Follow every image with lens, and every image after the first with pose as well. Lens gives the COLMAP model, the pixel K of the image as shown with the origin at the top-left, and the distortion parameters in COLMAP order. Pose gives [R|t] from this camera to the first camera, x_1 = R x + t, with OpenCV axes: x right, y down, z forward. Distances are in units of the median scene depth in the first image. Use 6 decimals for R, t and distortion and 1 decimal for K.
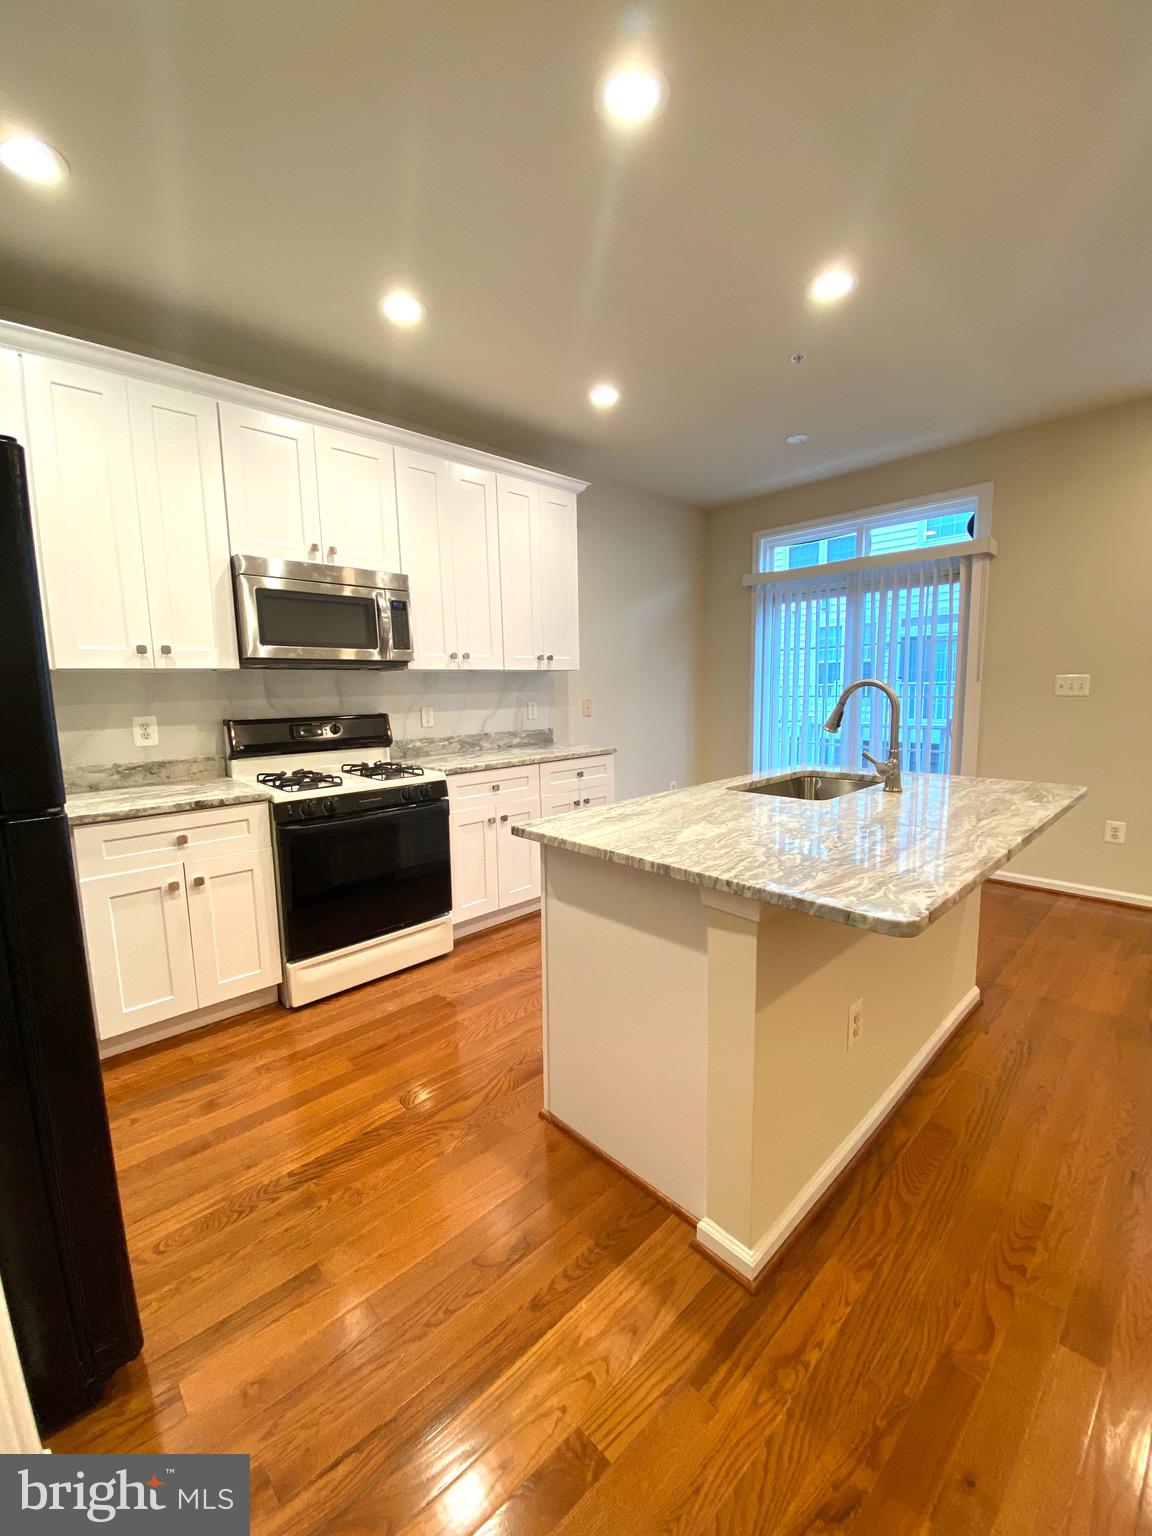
lens RADIAL K [[624.4, 0, 576.0], [0, 624.4, 768.0], [0, 0, 1]] dist [0.025110, -0.029955]
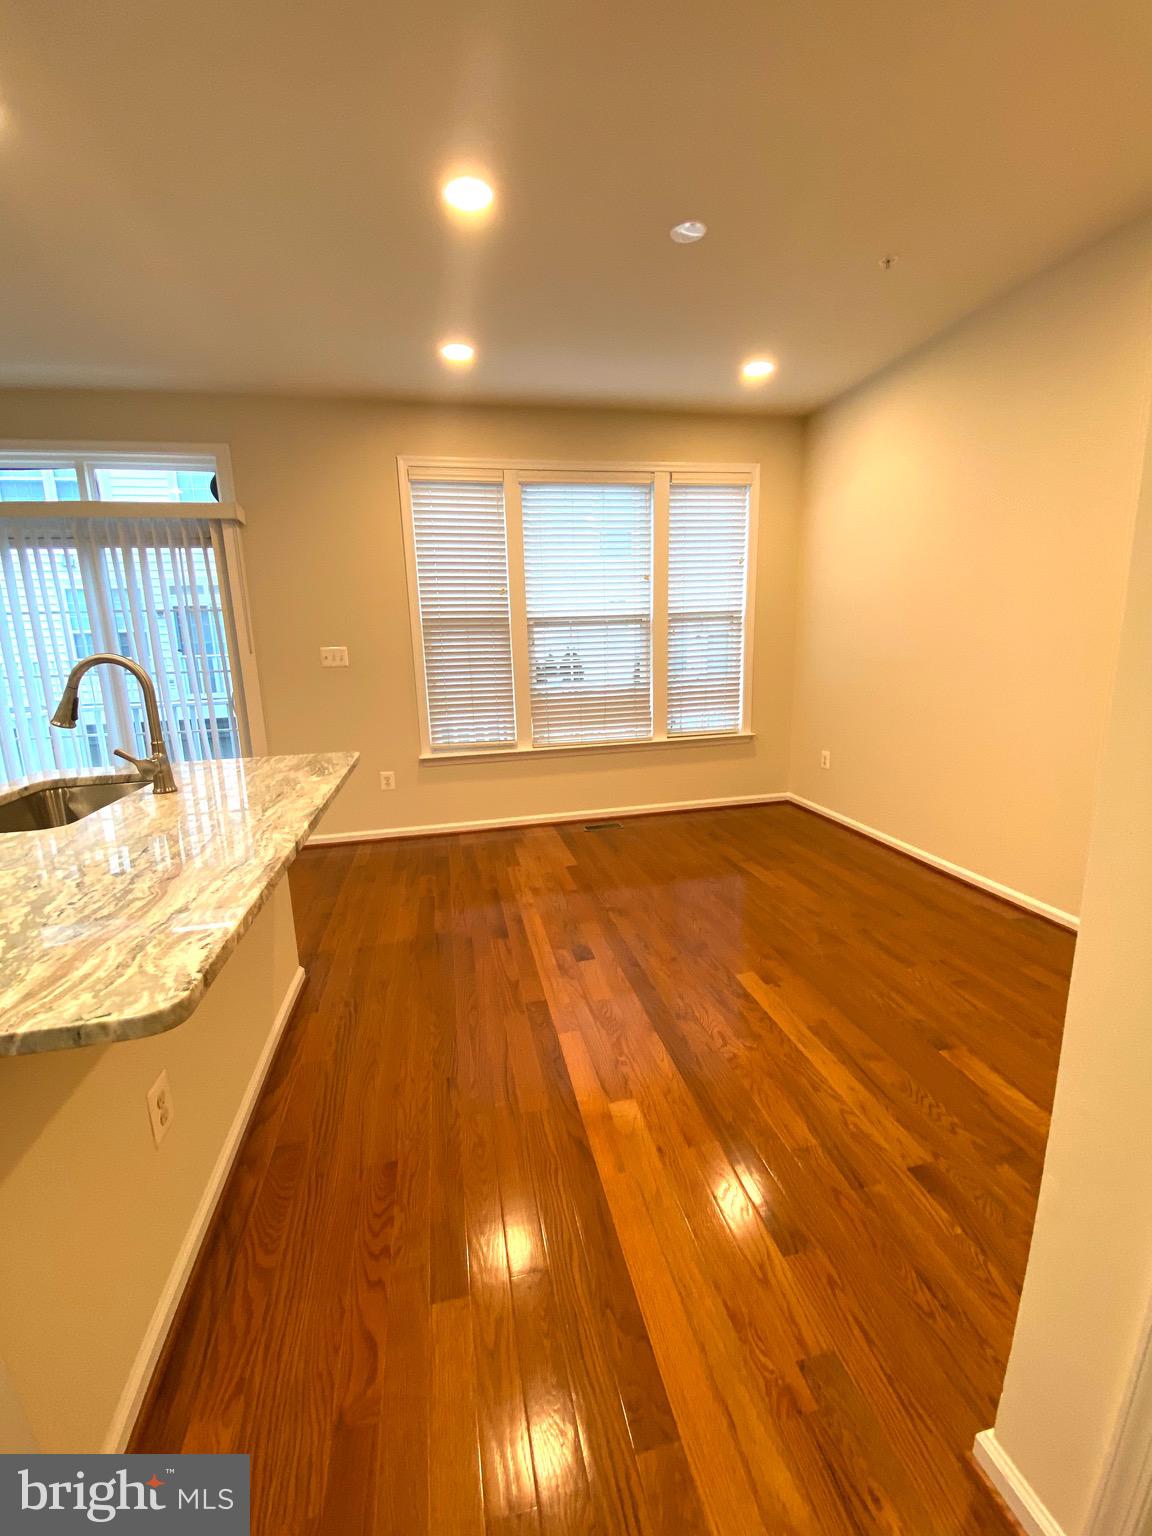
lens RADIAL K [[624.4, 0, 576.0], [0, 624.4, 768.0], [0, 0, 1]] dist [0.025110, -0.029955]
pose [[0.522791, -0.164466, 0.836445, 0.095160], [0.126594, 0.985311, 0.114613, -0.018518], [-0.843008, 0.045970, 0.535932, 0.096743]]
